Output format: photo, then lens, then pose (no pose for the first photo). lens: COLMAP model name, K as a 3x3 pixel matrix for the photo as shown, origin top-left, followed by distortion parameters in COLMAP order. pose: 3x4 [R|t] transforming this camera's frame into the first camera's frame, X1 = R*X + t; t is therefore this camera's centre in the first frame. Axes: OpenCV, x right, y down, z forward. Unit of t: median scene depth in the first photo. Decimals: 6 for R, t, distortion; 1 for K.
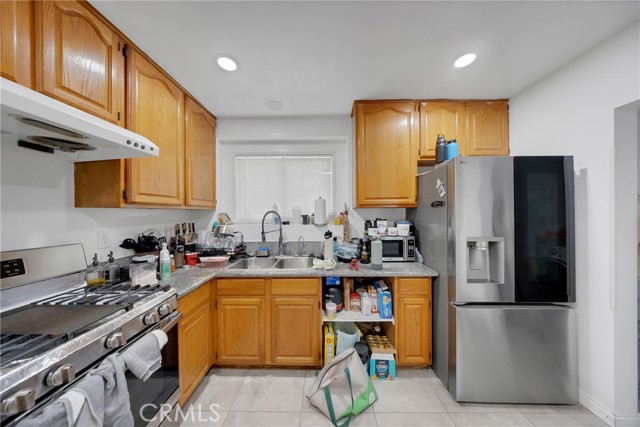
lens RADIAL K [[189.7, 0, 321.6], [0, 189.7, 214.2], [0, 0, 1]] dist [0.000593, -0.002844]
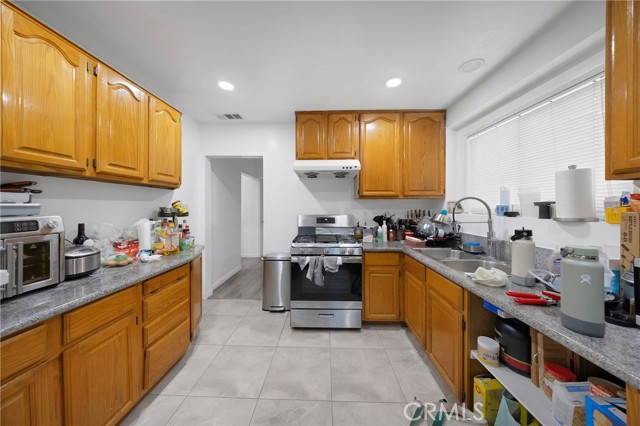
lens RADIAL K [[182.1, 0, 319.9], [0, 182.1, 209.0], [0, 0, 1]] dist [-0.000479, -0.000017]
pose [[0.020570, 0.021068, -0.999566, 0.571672], [-0.005849, 0.999763, 0.020951, 0.023180], [0.999771, 0.005415, 0.020689, 0.383488]]
